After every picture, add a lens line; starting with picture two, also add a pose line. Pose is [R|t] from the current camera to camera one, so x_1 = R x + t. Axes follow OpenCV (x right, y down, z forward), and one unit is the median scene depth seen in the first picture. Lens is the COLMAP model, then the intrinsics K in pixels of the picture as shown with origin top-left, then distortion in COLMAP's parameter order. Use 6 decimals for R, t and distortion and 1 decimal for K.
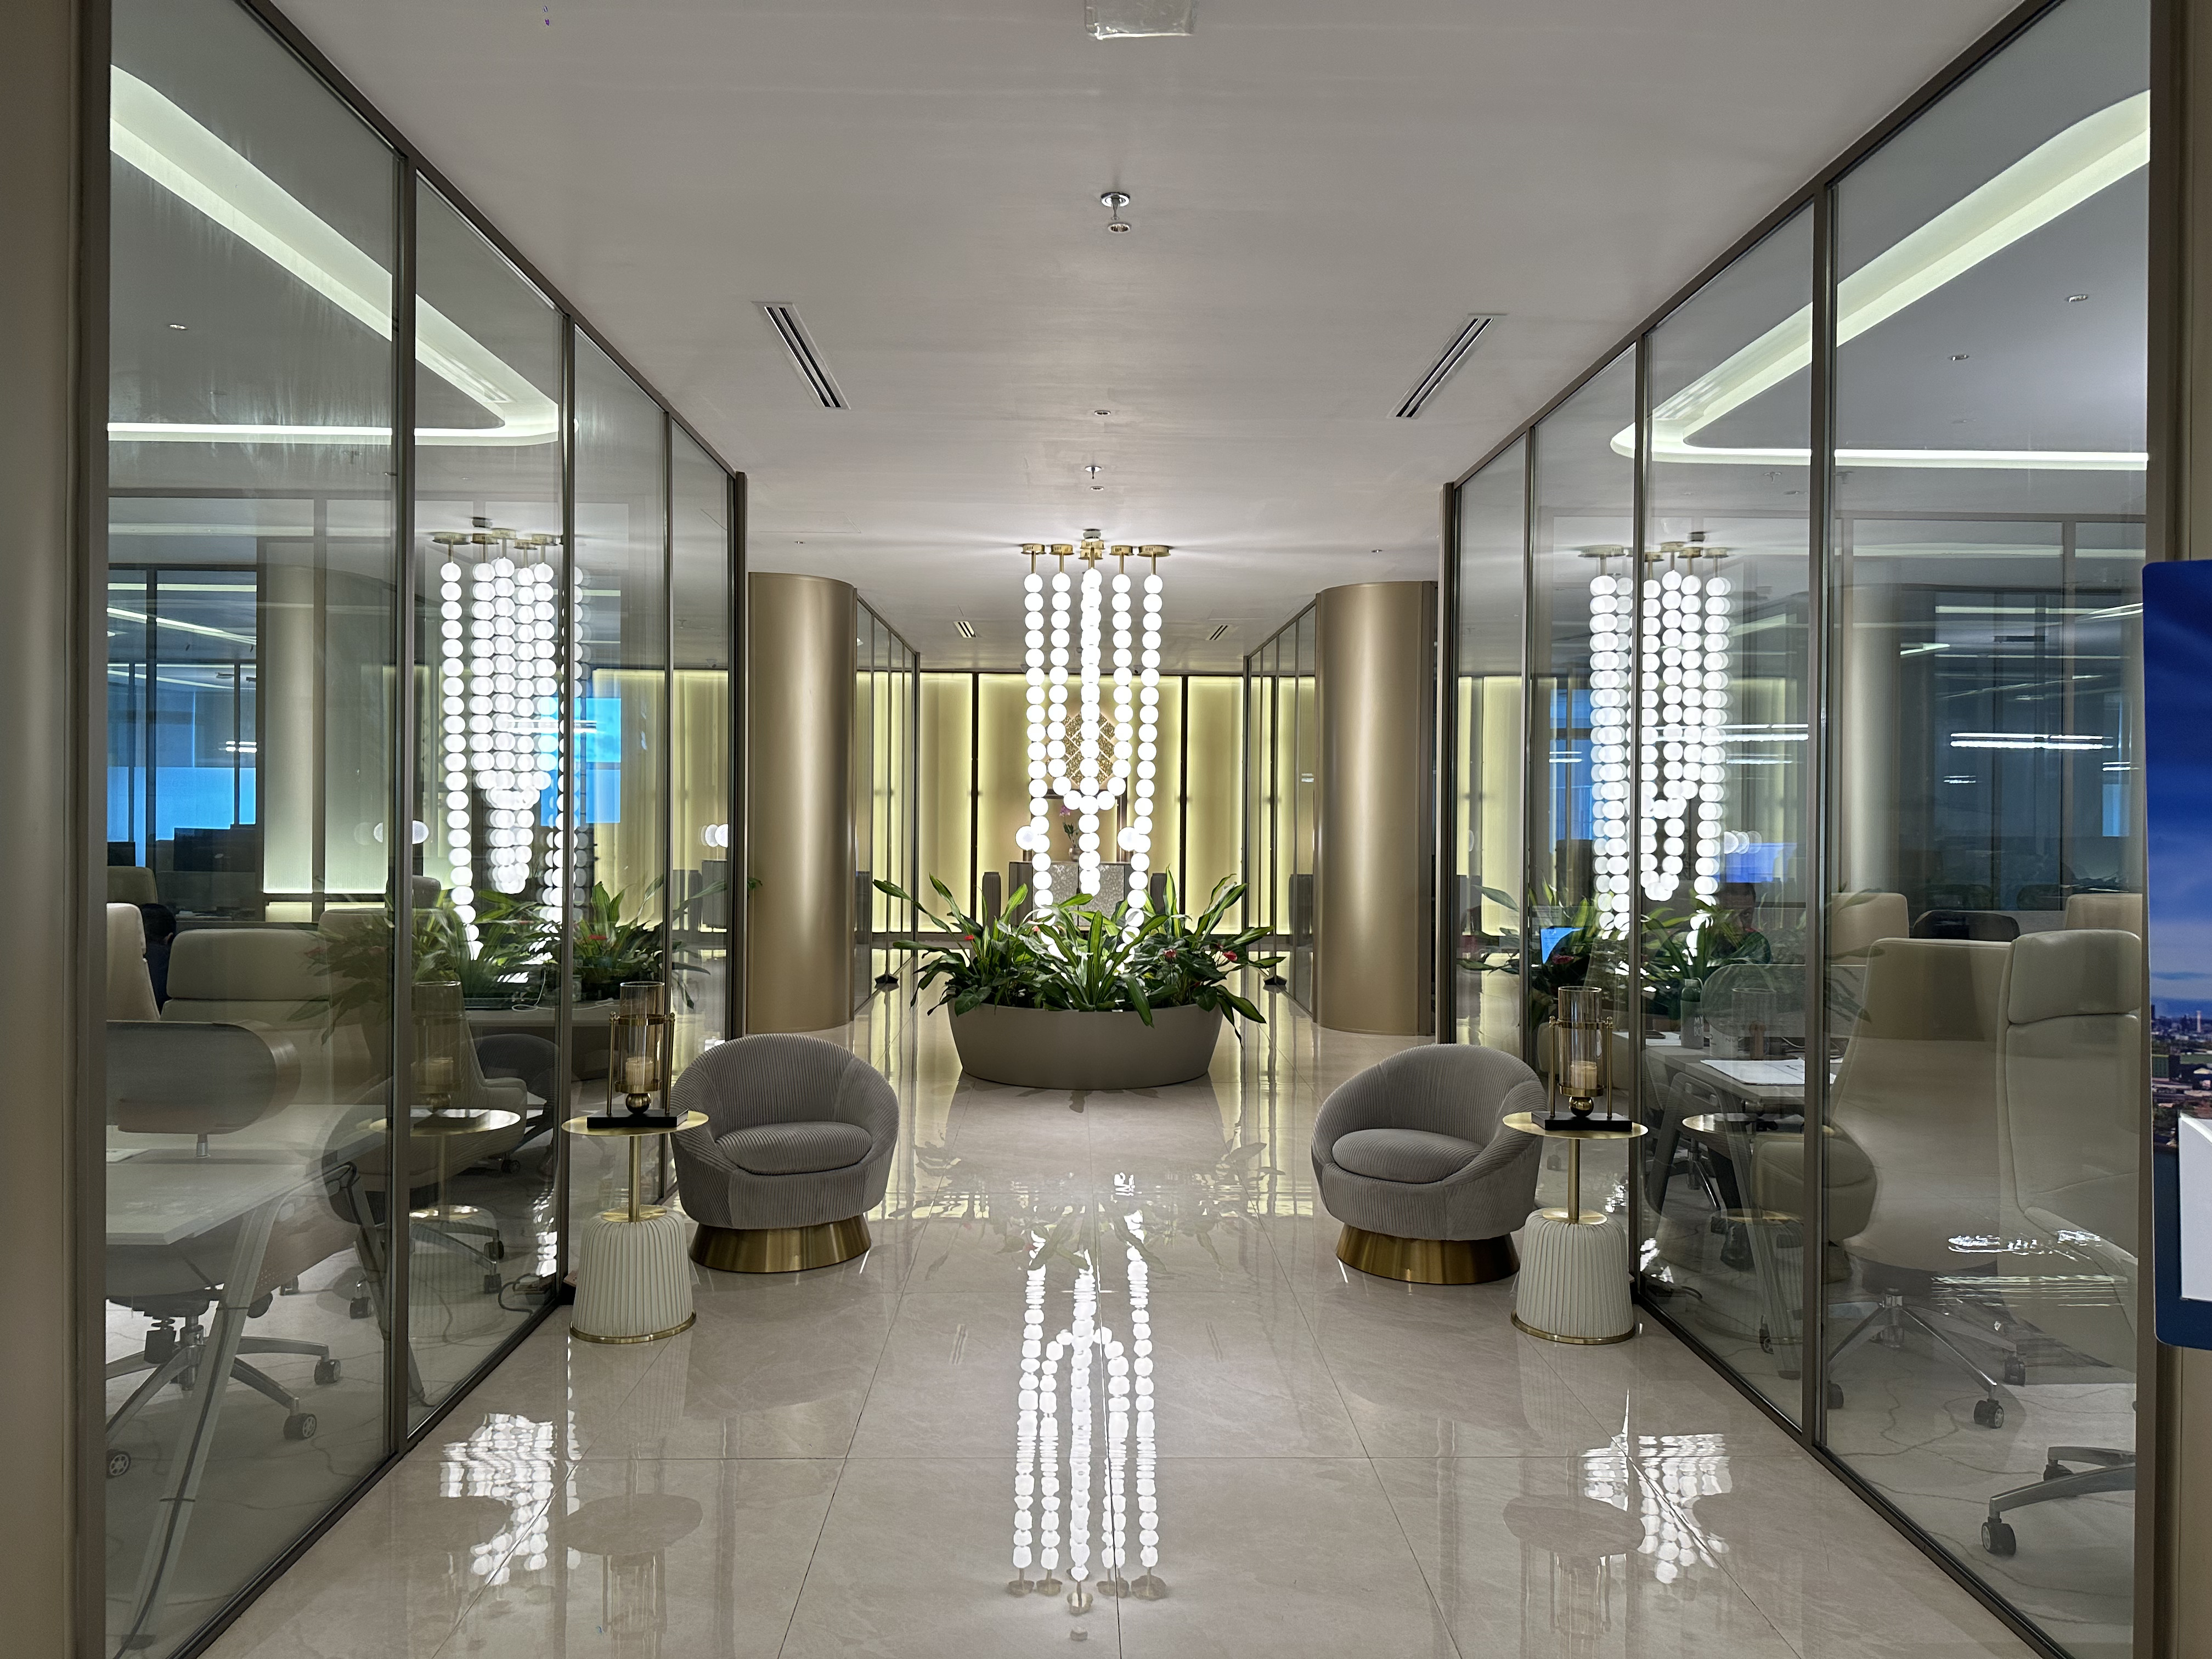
lens RADIAL K [[1547.2, 0, 1105.4], [0, 1547.2, 827.4], [0, 0, 1]] dist [0.000552, -0.000028]
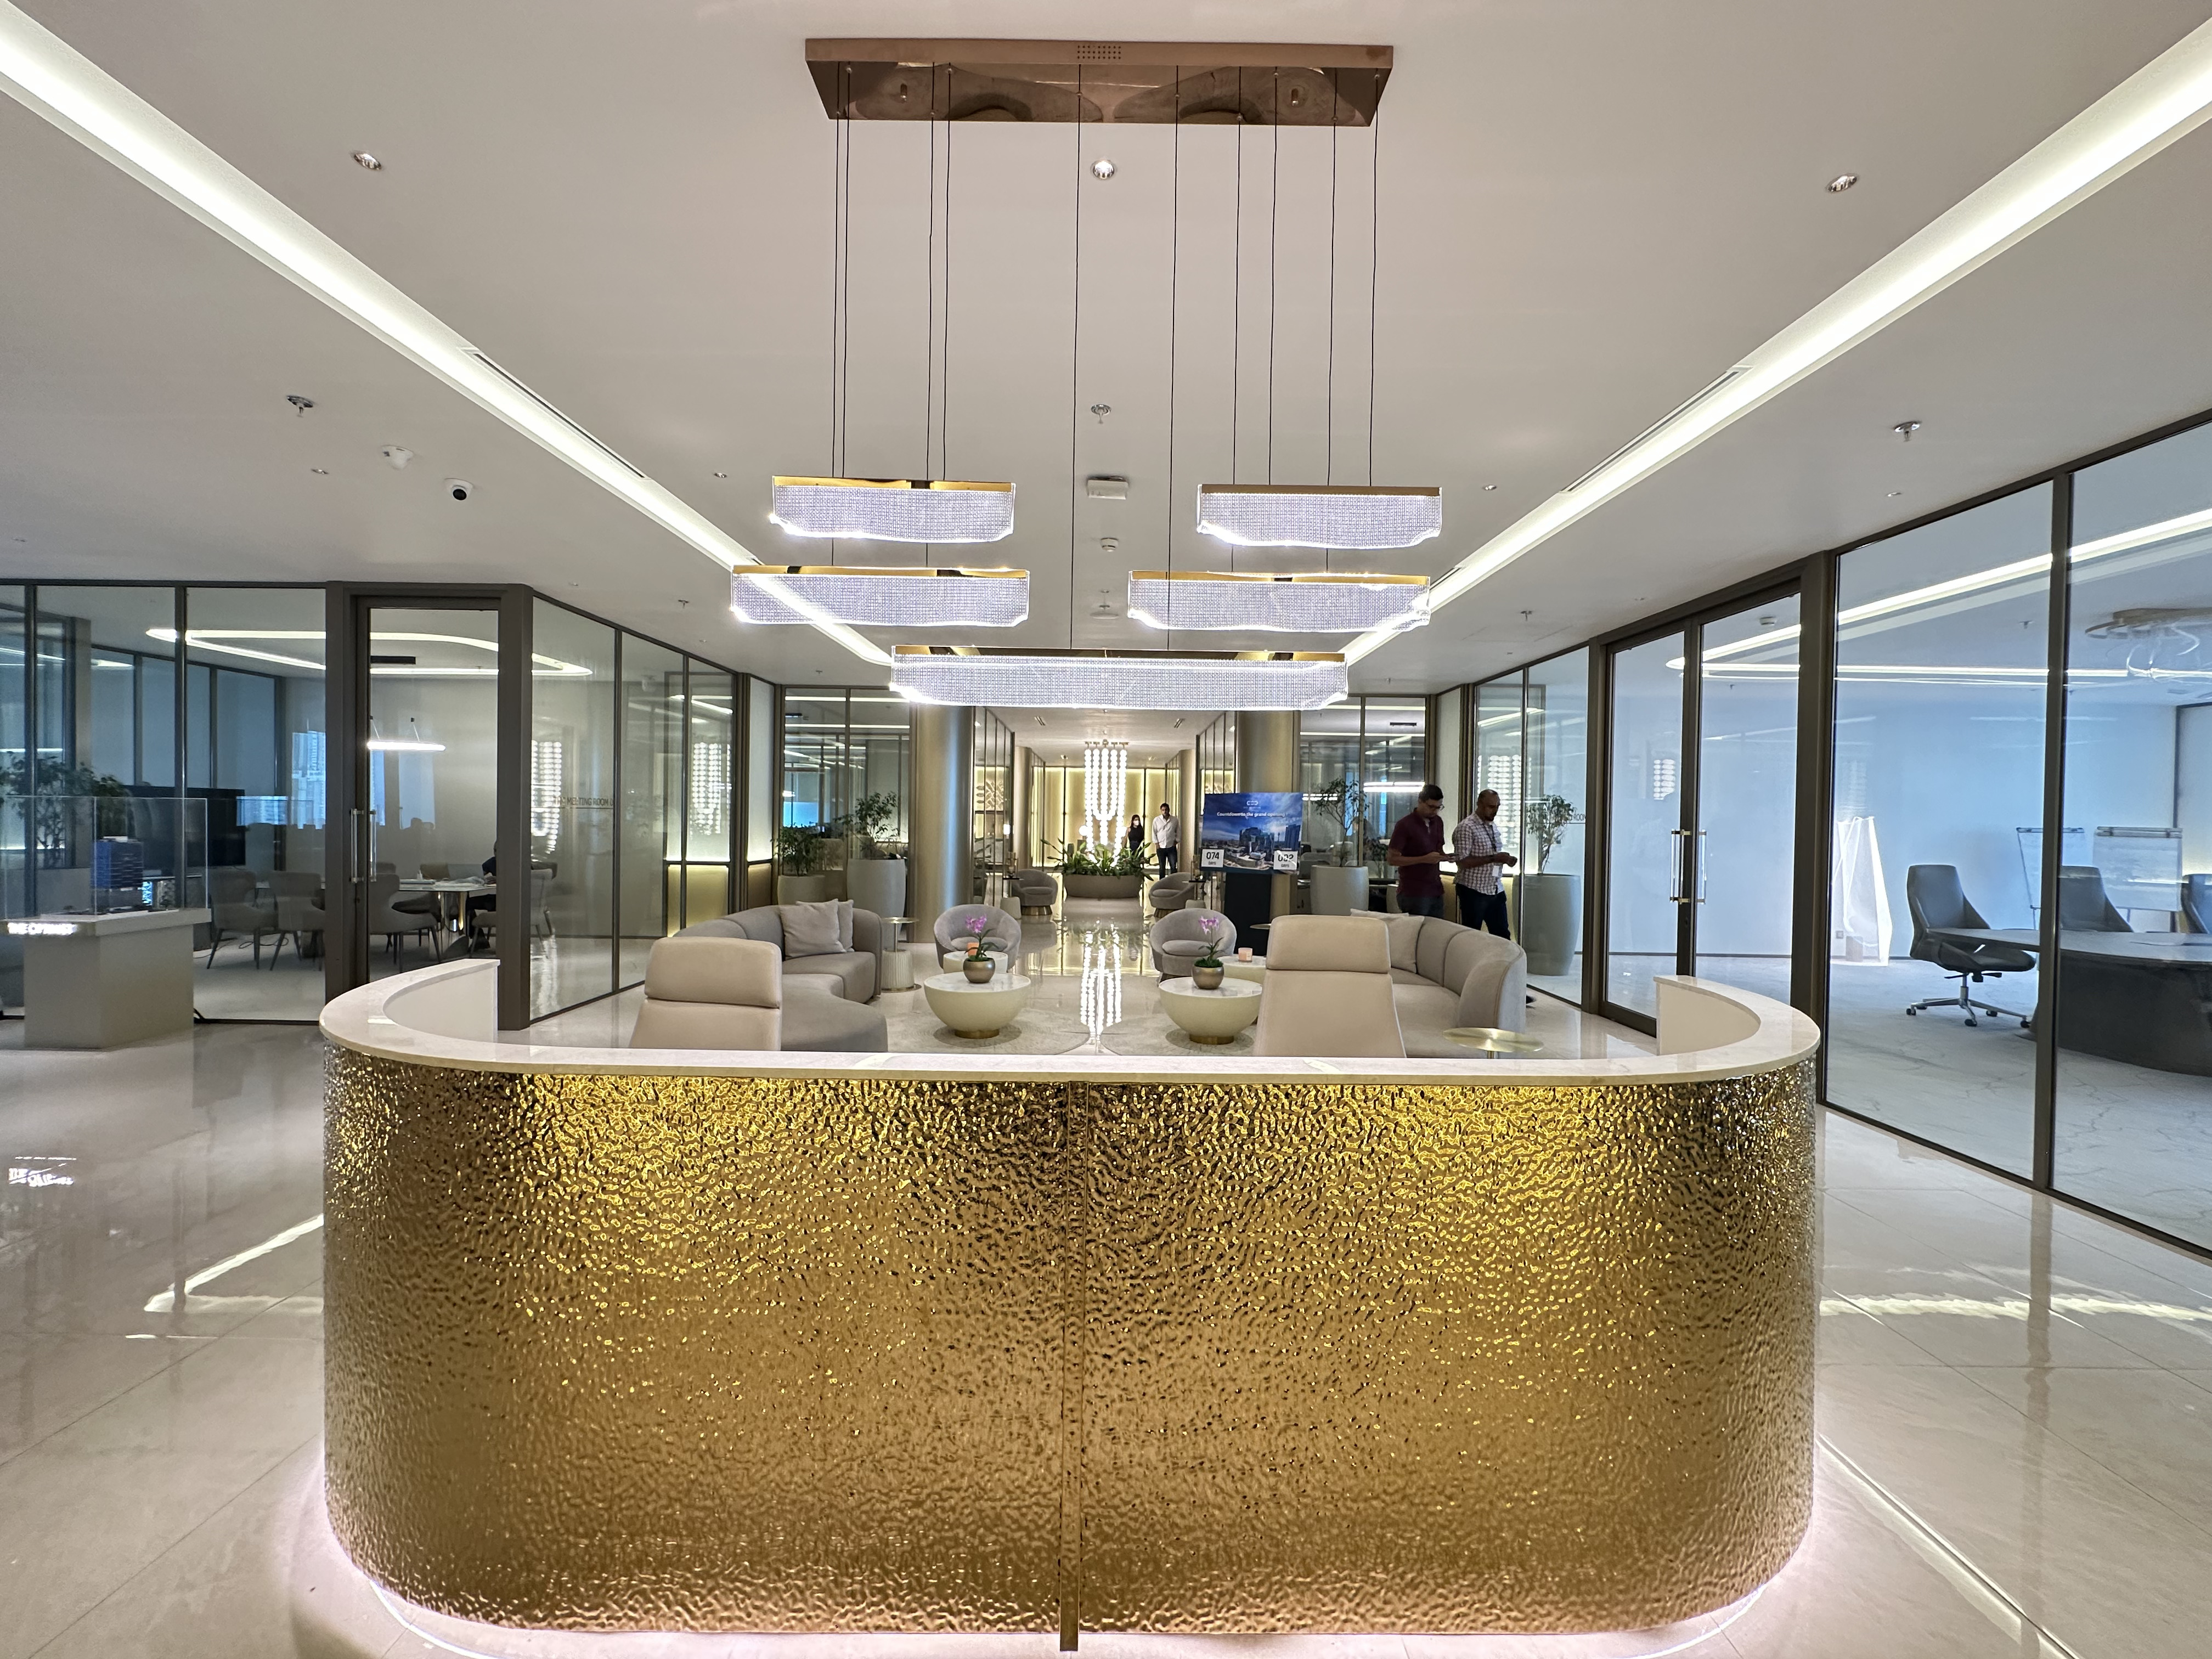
lens RADIAL K [[887.9, 0, 1105.6], [0, 887.9, 831.3], [0, 0, 1]] dist [-0.000134, 0.000005]
pose [[0.999694, 0.005562, -0.024085, 0.038749], [-0.005438, 0.999972, 0.005213, 0.003579], [0.024113, -0.005081, 0.999696, -0.906772]]
